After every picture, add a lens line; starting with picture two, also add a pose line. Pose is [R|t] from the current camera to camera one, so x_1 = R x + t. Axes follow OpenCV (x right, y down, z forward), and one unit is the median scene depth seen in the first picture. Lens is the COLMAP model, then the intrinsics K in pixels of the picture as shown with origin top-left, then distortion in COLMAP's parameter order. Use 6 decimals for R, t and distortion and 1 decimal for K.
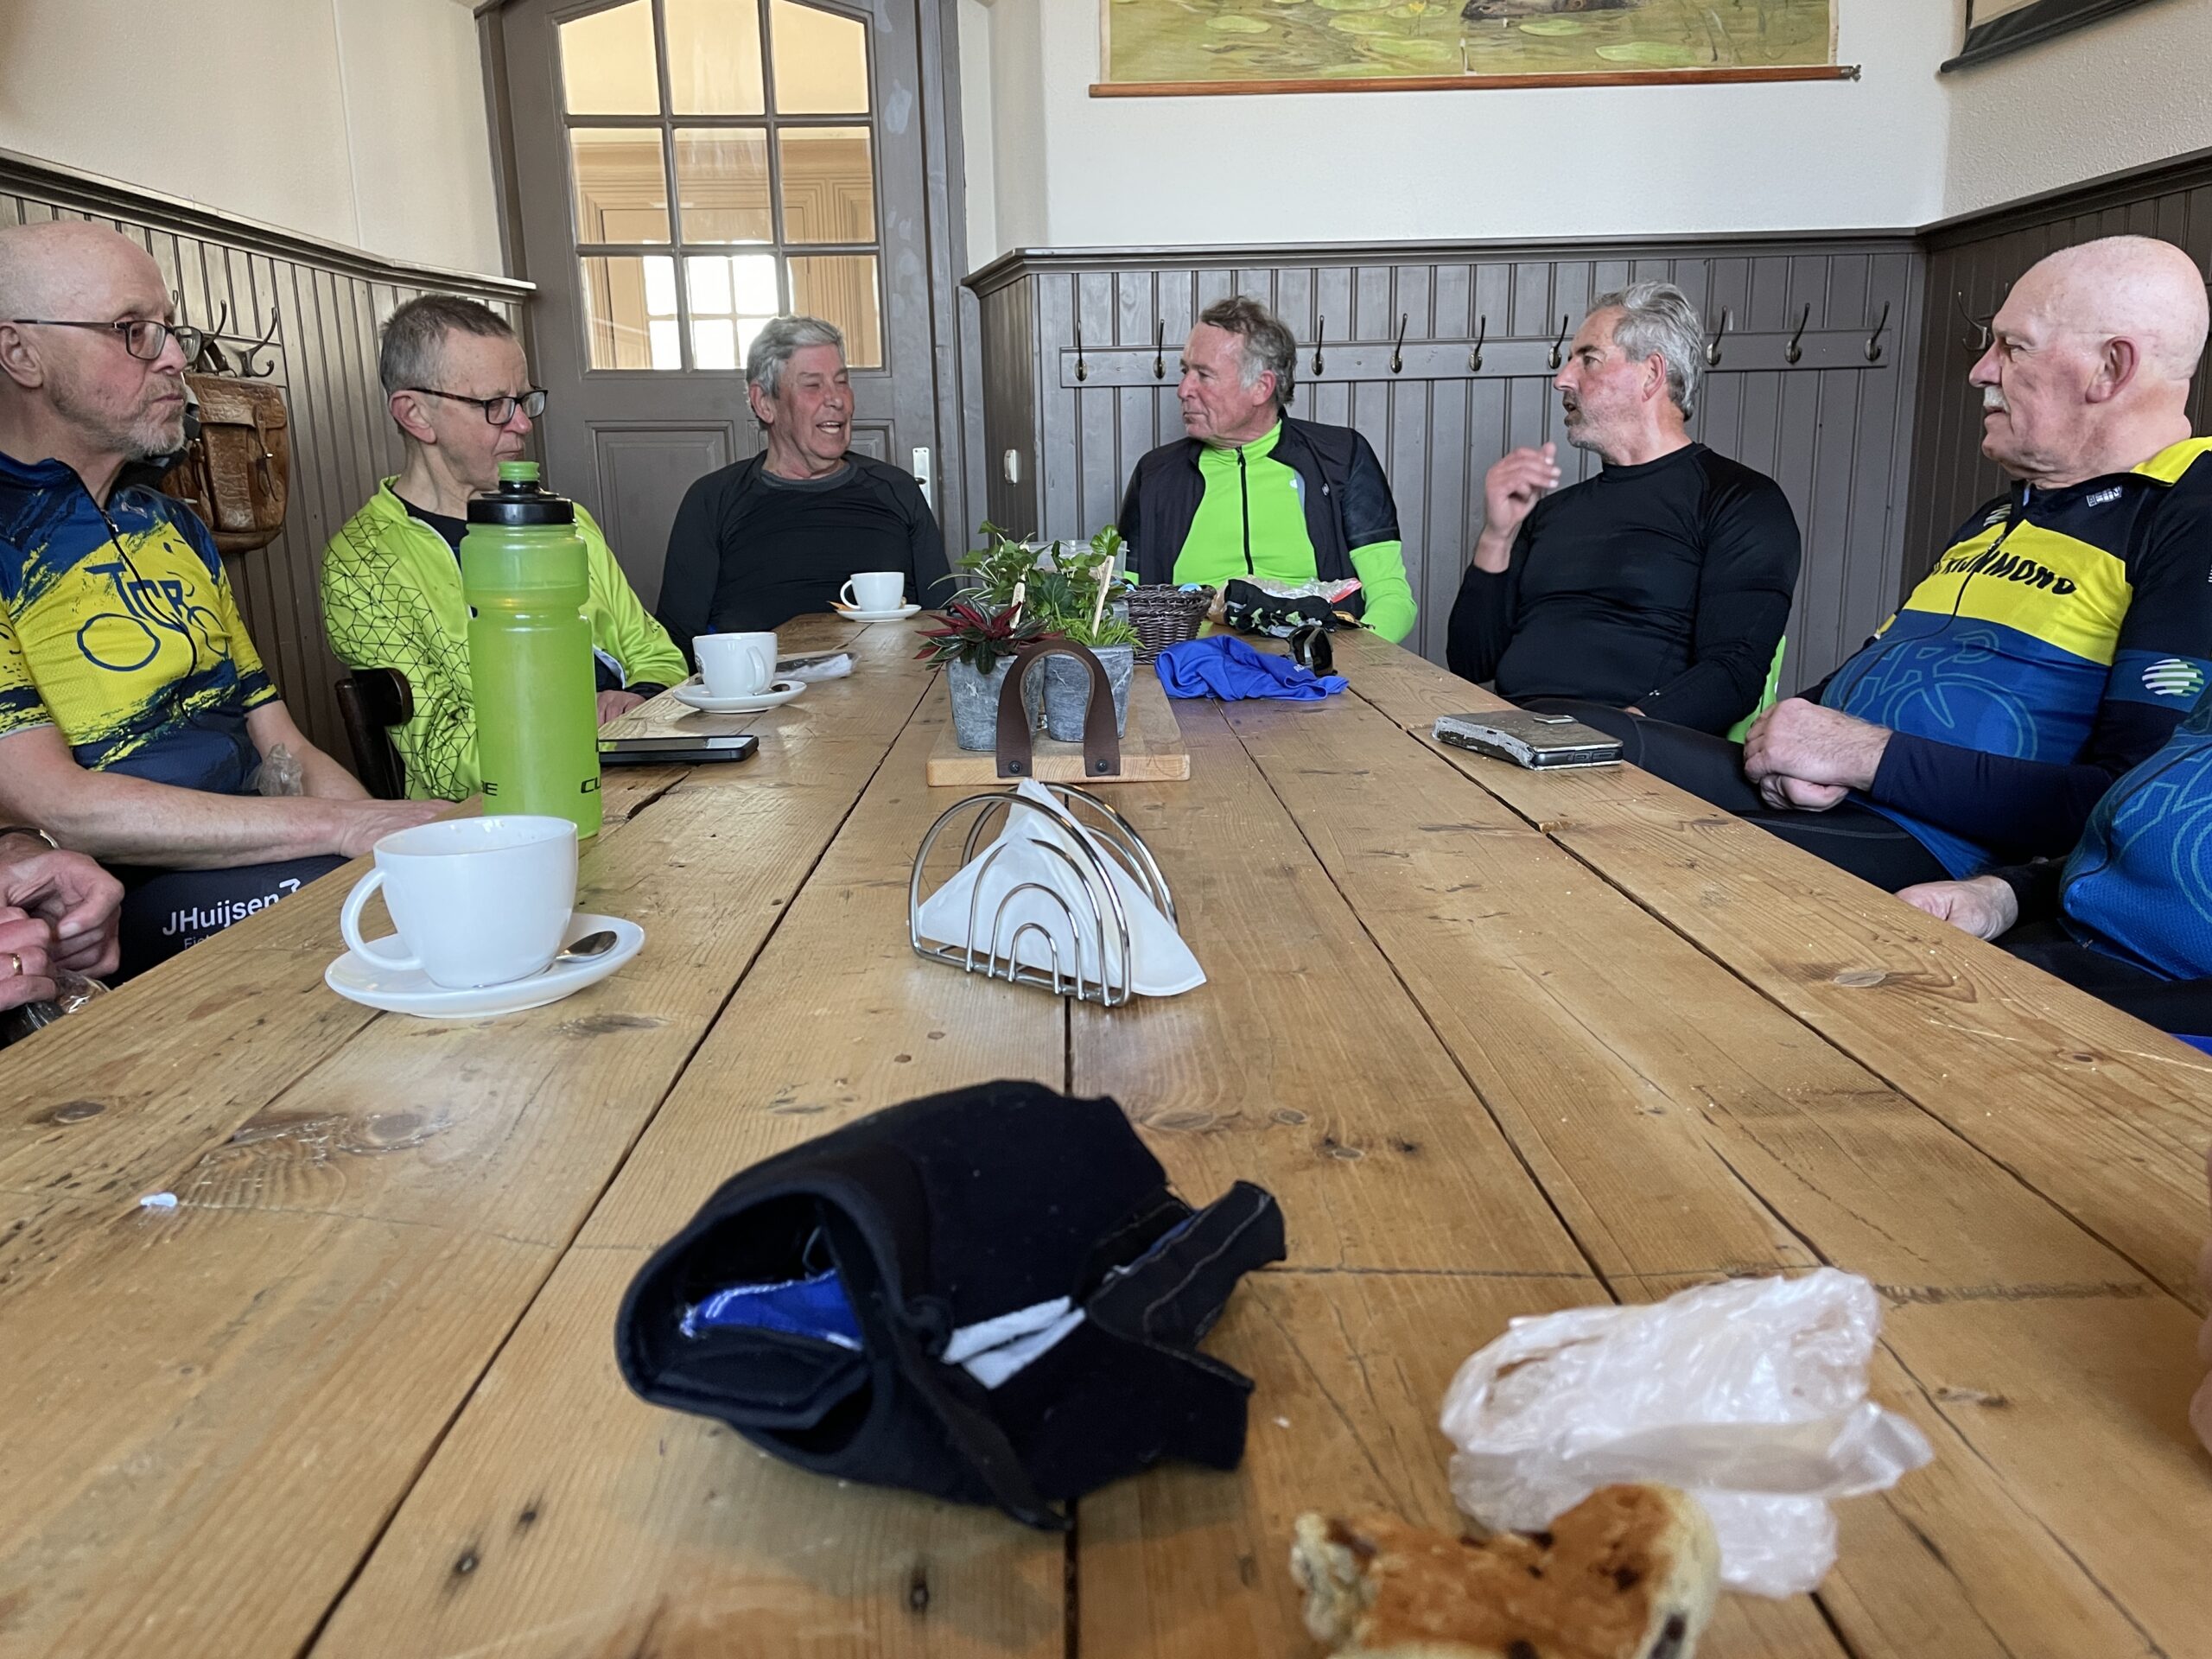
lens RADIAL K [[1678.7, 0, 1118.6], [0, 1678.7, 825.8], [0, 0, 1]] dist [0.101472, -0.123761]
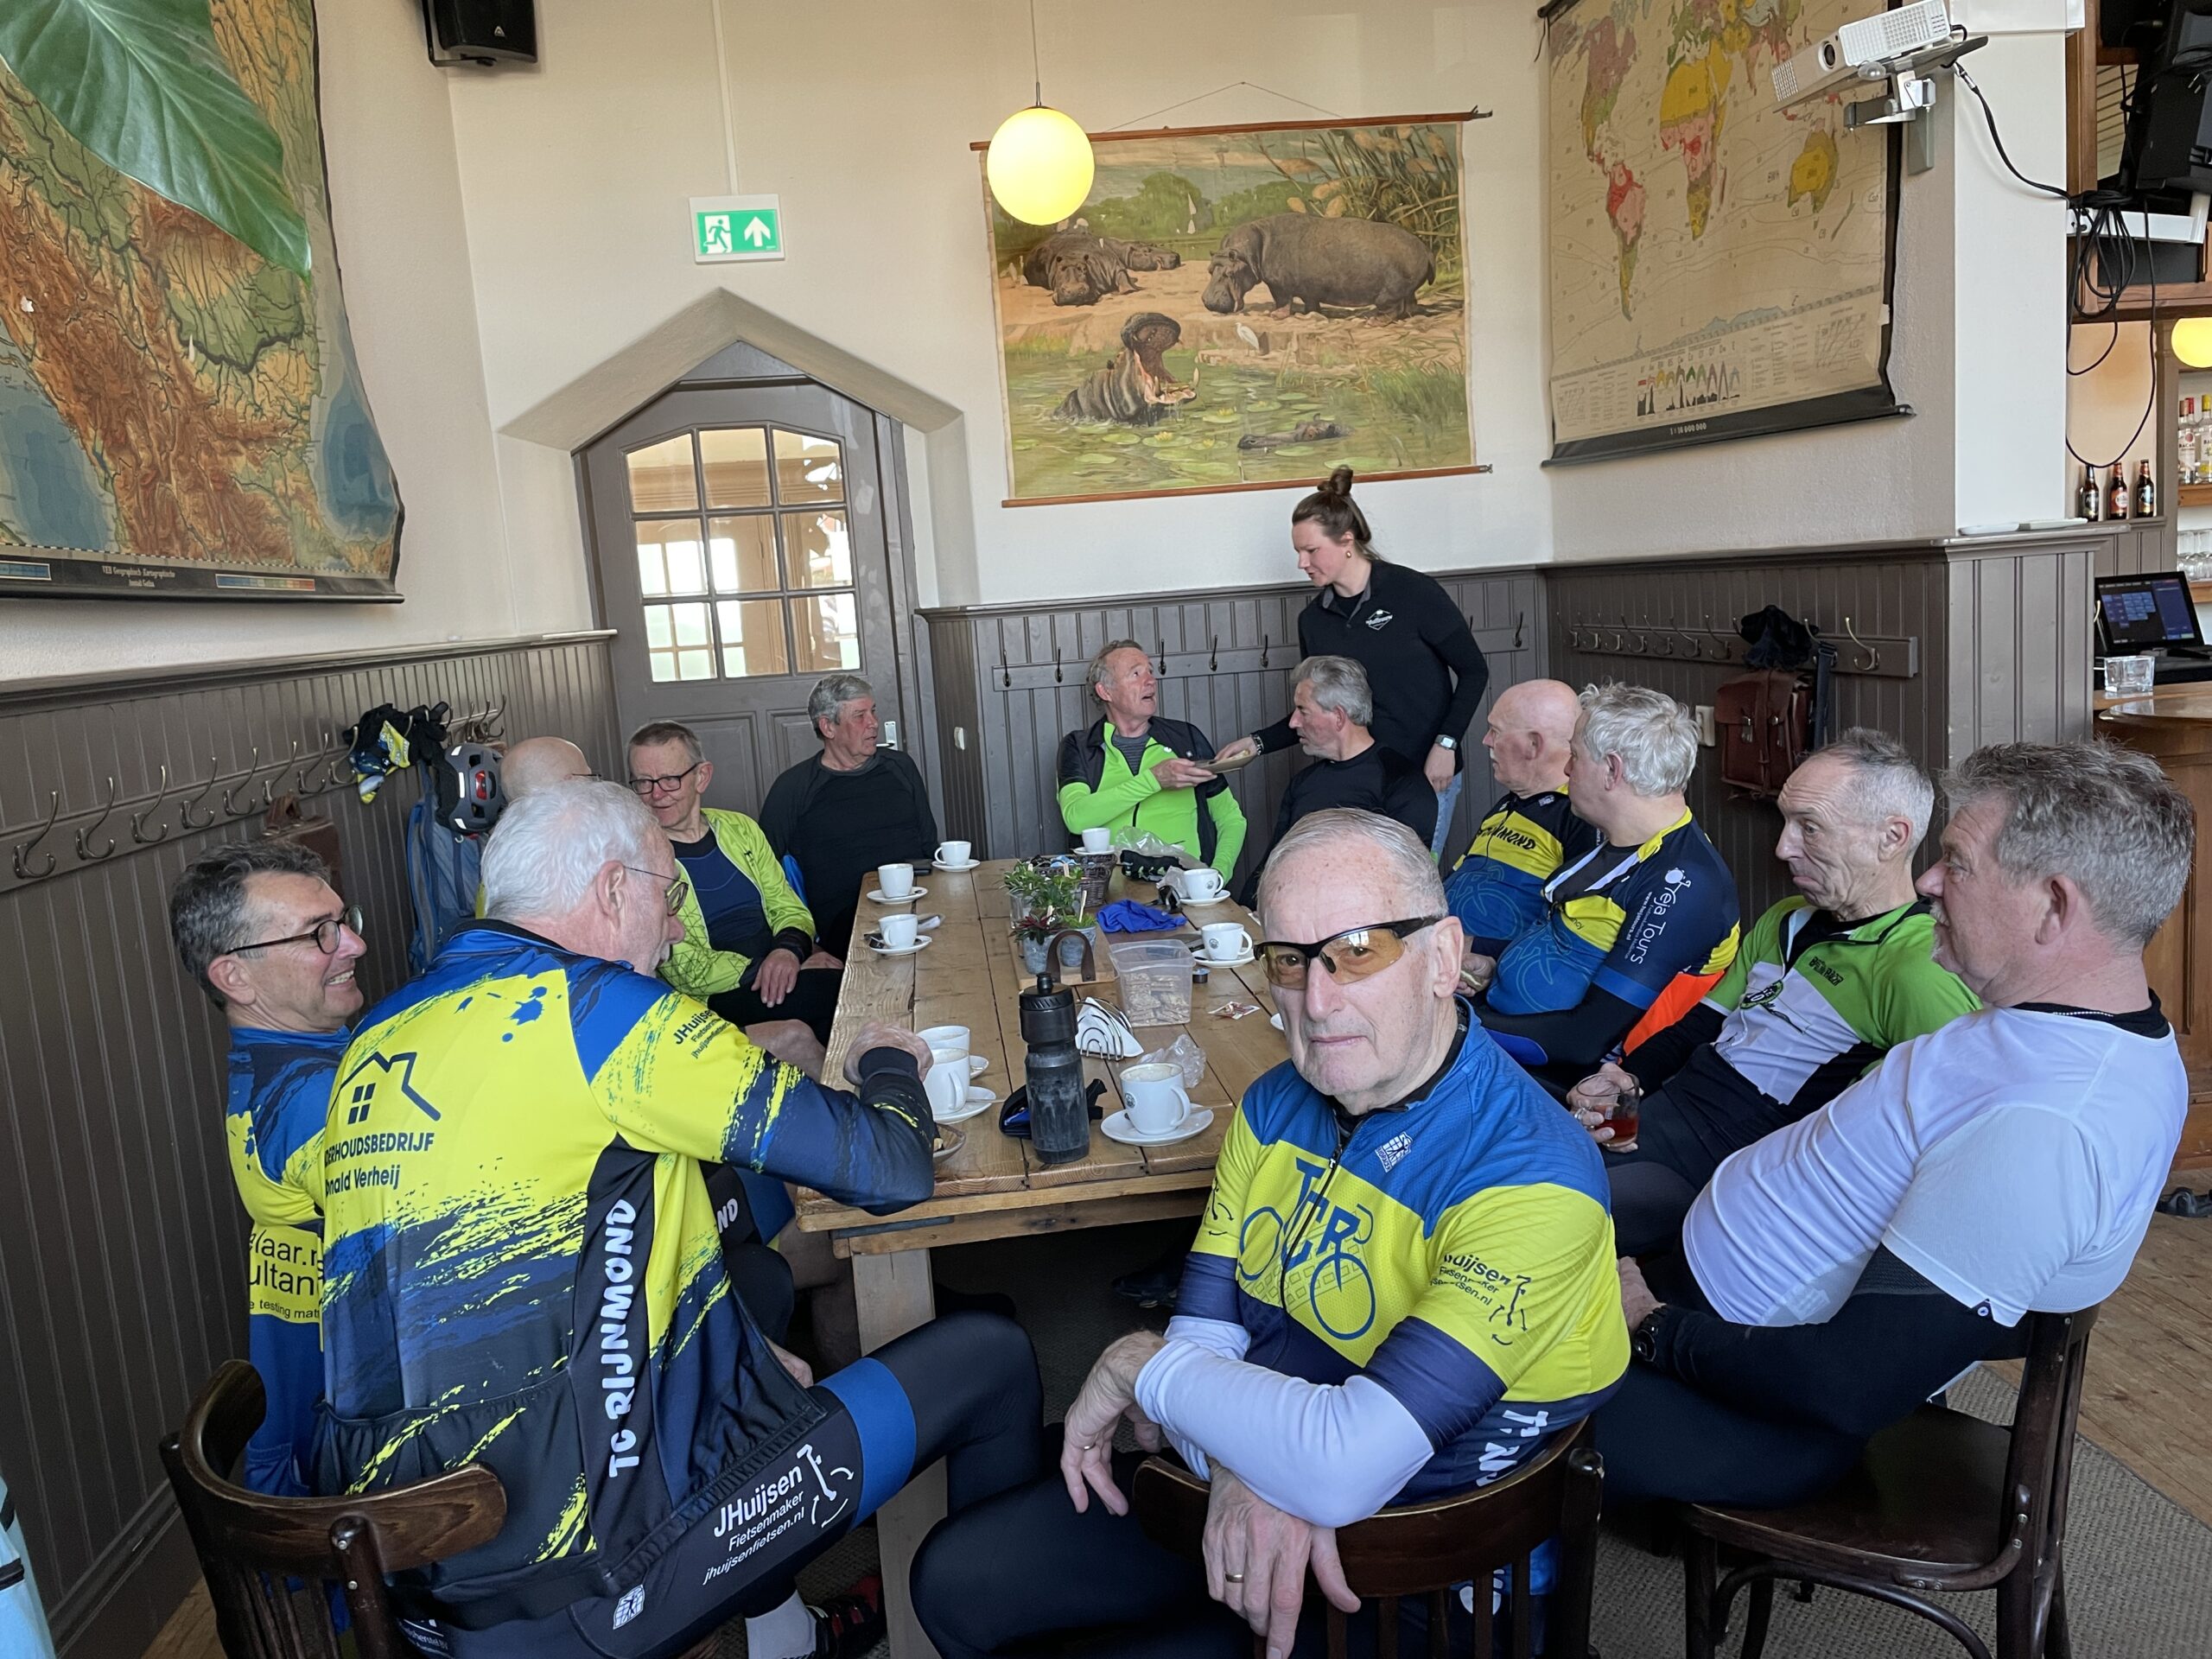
lens RADIAL K [[1673.7, 0, 1106.0], [0, 1673.7, 829.5], [0, 0, 1]] dist [0.100189, -0.128764]
pose [[0.995668, -0.061961, 0.069329, -0.046455], [0.066877, 0.995232, -0.070998, -0.024525], [-0.064600, 0.075327, 0.995064, -0.486854]]
